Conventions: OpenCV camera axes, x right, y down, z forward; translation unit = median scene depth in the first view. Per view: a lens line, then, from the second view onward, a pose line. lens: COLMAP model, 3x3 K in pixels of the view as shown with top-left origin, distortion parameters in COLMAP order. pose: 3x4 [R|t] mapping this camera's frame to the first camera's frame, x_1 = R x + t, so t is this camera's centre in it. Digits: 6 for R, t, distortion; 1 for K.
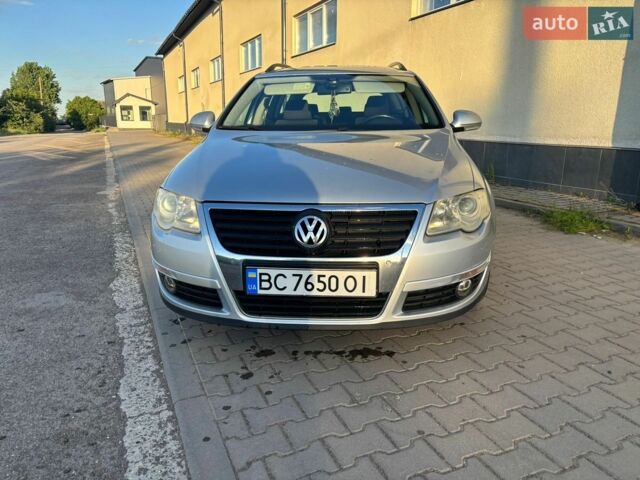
lens RADIAL K [[507.8, 0, 320.0], [0, 507.8, 240.0], [0, 0, 1]] dist [0.085762, -0.126696]
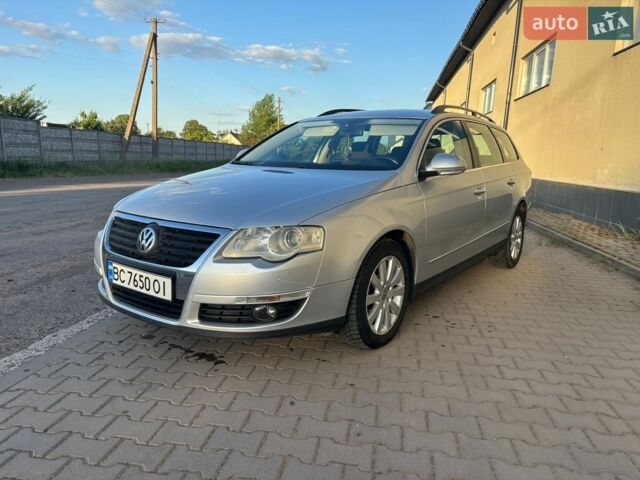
lens RADIAL K [[507.8, 0, 320.0], [0, 507.8, 240.0], [0, 0, 1]] dist [0.085762, -0.126696]
pose [[0.828397, 0.117769, -0.547621, 0.907651], [-0.162166, 0.986204, -0.033223, -0.039187], [0.536153, 0.116328, 0.836067, 0.156084]]
